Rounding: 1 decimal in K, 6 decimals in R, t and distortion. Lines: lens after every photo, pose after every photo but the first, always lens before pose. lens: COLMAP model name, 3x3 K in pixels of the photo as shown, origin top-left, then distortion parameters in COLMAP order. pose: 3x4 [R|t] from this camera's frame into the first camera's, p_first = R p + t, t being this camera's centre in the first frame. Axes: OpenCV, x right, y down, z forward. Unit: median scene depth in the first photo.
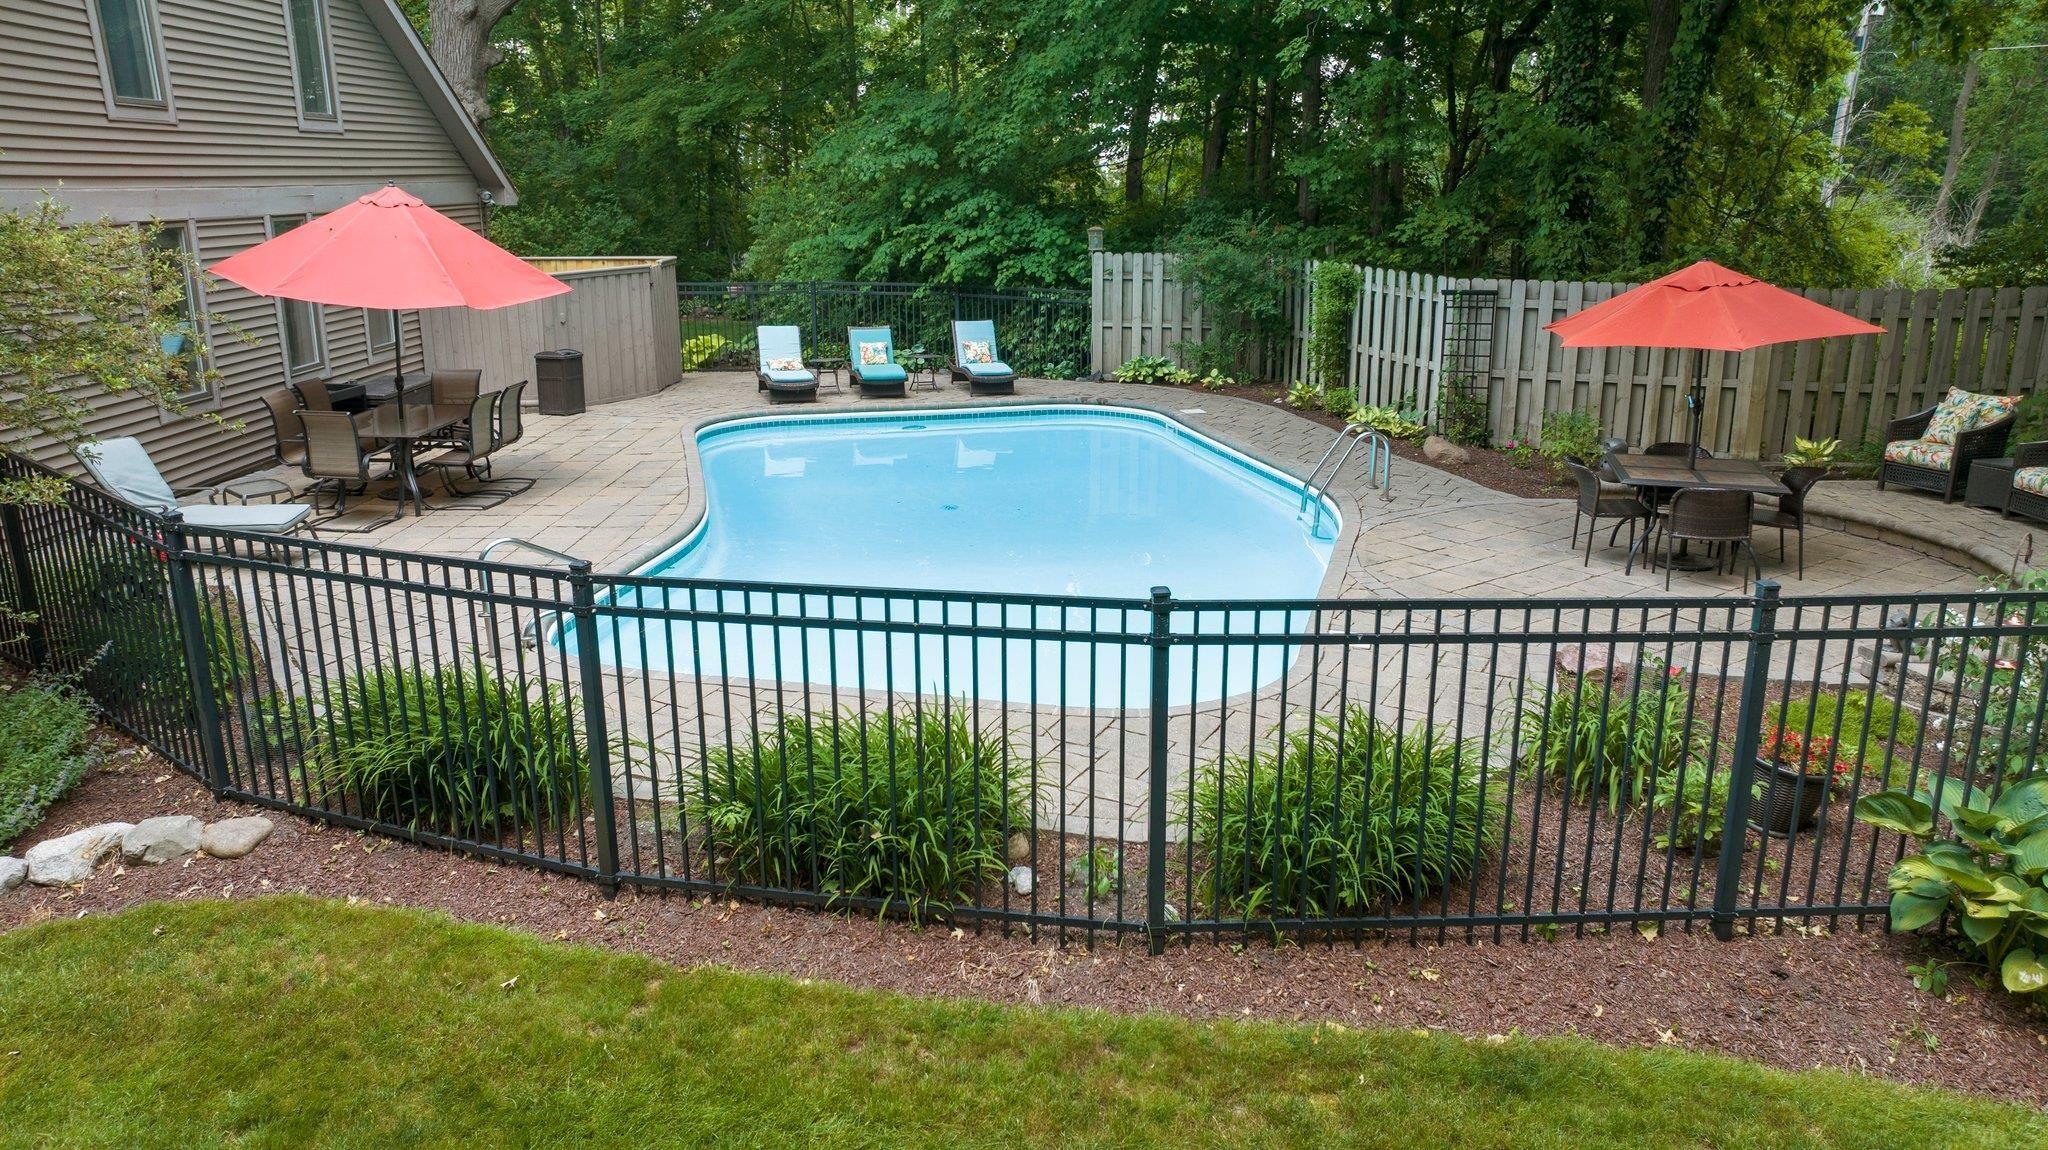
lens RADIAL K [[1433.2, 0, 1024.0], [0, 1433.2, 575.0], [0, 0, 1]] dist [-0.023046, 0.001681]
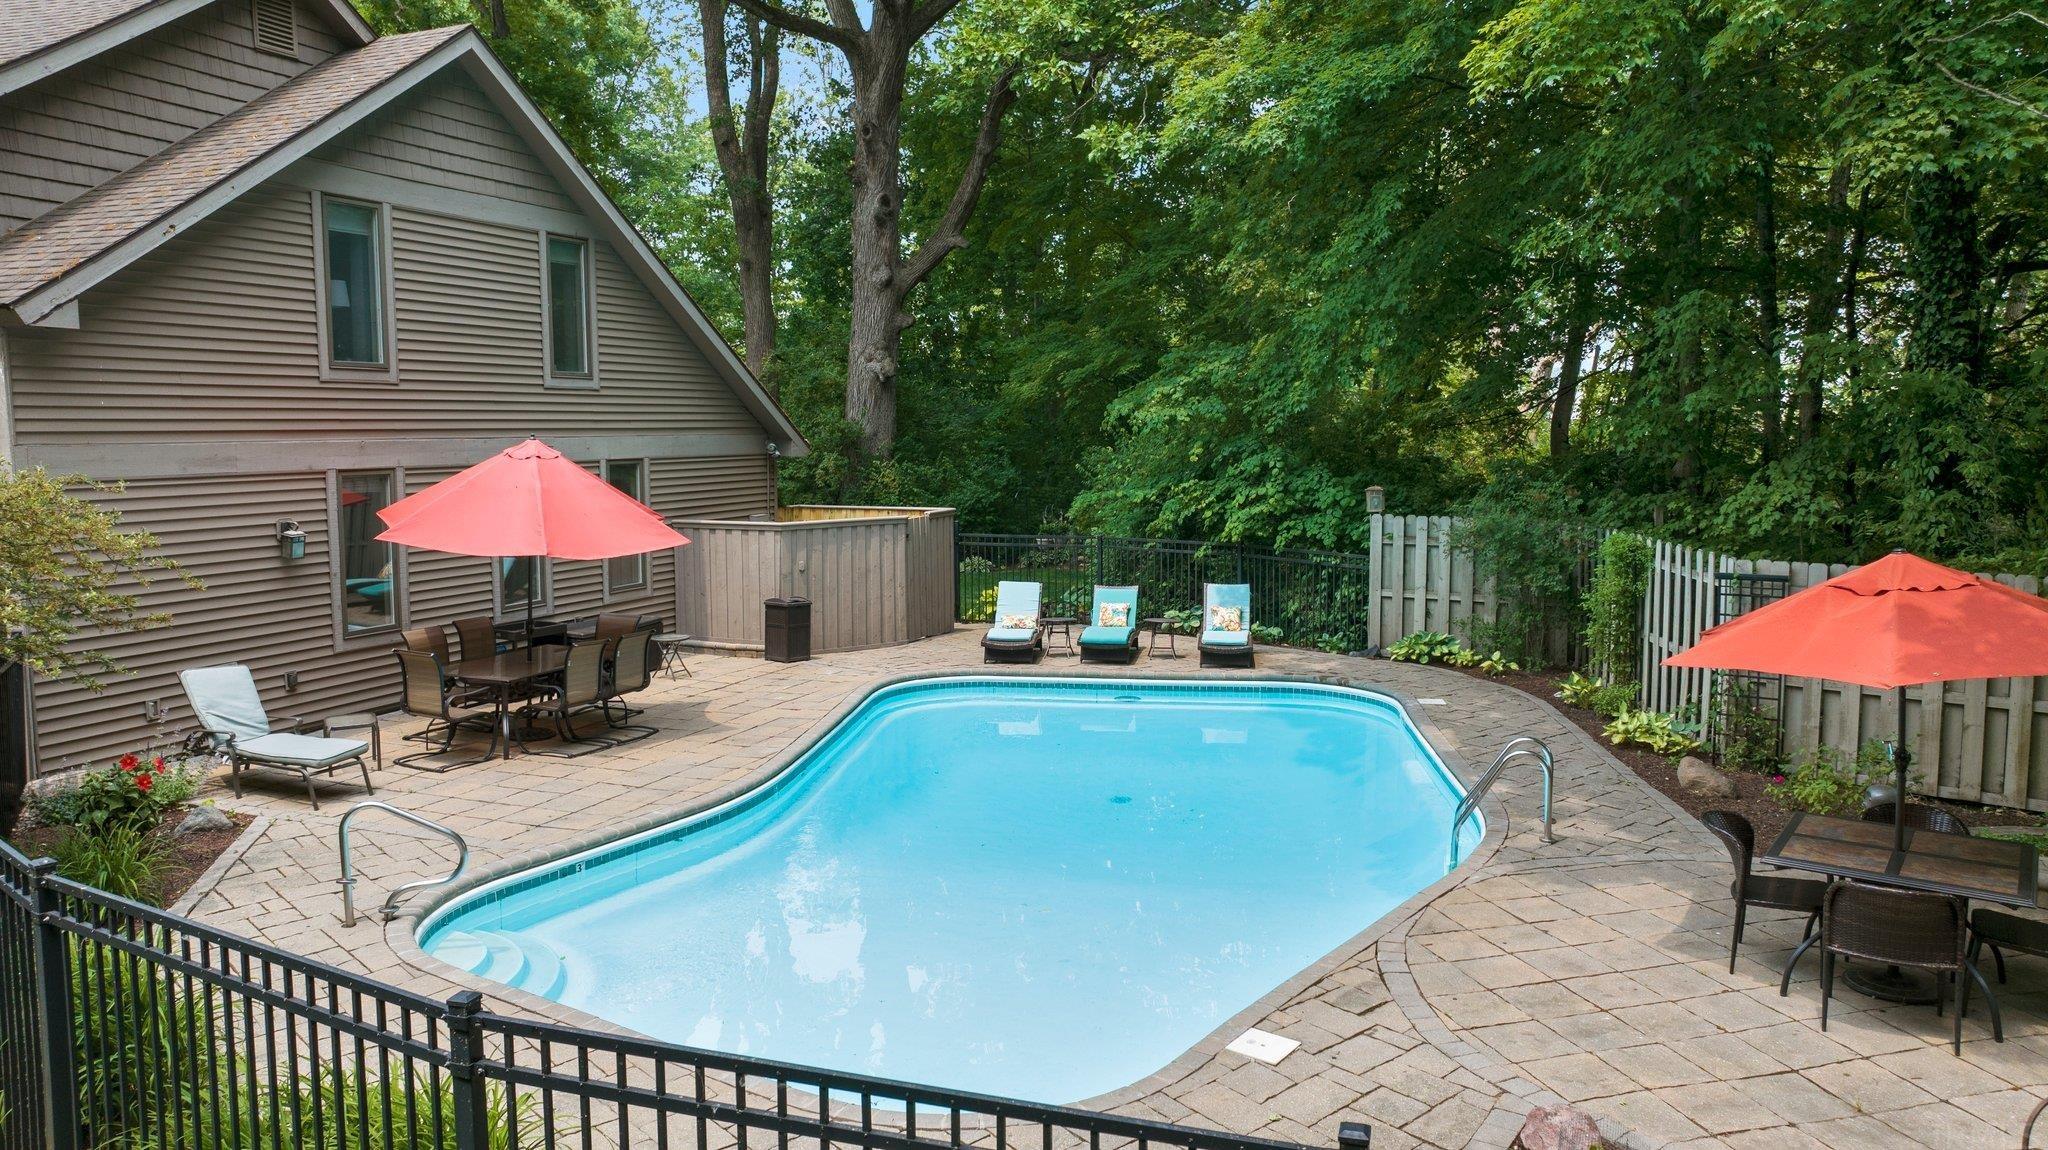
lens RADIAL K [[1433.2, 0, 1024.0], [0, 1433.2, 575.0], [0, 0, 1]] dist [-0.023046, 0.001681]
pose [[0.934515, 0.037362, -0.353957, 0.175601], [-0.096492, 0.983827, -0.150909, -0.034271], [0.342594, 0.175181, 0.923007, 0.113798]]
